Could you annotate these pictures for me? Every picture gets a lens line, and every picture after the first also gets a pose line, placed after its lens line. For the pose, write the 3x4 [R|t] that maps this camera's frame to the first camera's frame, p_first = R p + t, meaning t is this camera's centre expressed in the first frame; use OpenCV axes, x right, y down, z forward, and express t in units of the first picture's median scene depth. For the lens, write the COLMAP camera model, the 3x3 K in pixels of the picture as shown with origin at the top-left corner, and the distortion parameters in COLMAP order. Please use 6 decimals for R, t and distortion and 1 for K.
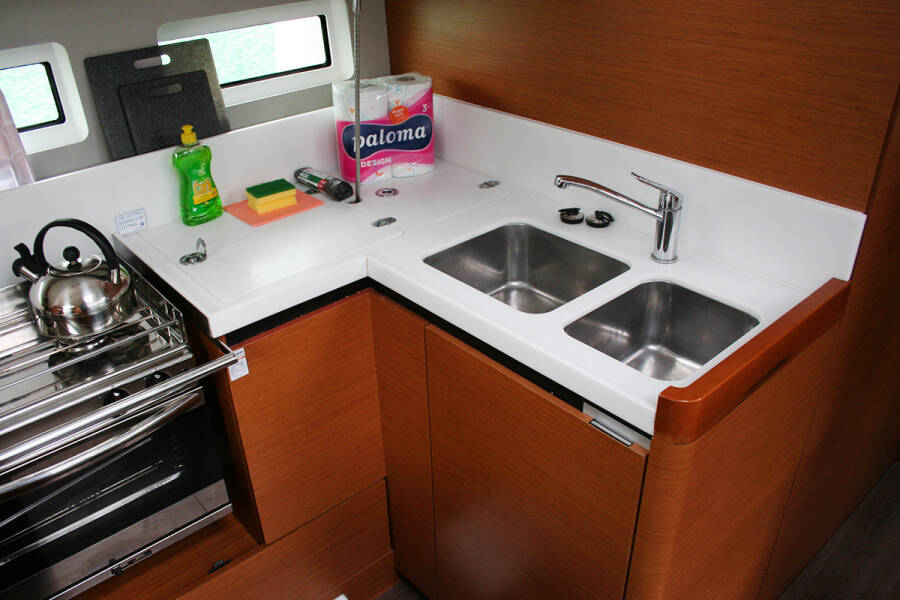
lens RADIAL K [[736.0, 0, 448.3], [0, 736.0, 297.6], [0, 0, 1]] dist [-0.154974, 0.113546]
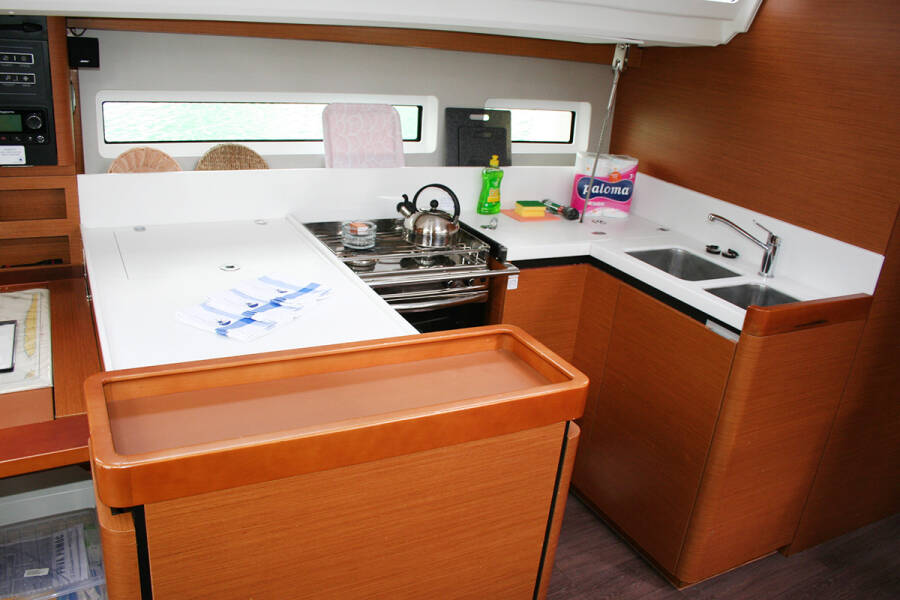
lens RADIAL K [[736.0, 0, 445.5], [0, 736.0, 298.6], [0, 0, 1]] dist [-0.154974, 0.113546]
pose [[0.964508, 0.194832, -0.178226, -0.098655], [-0.220813, 0.965246, -0.139794, 0.345065], [0.144795, 0.174187, 0.974009, -0.628258]]
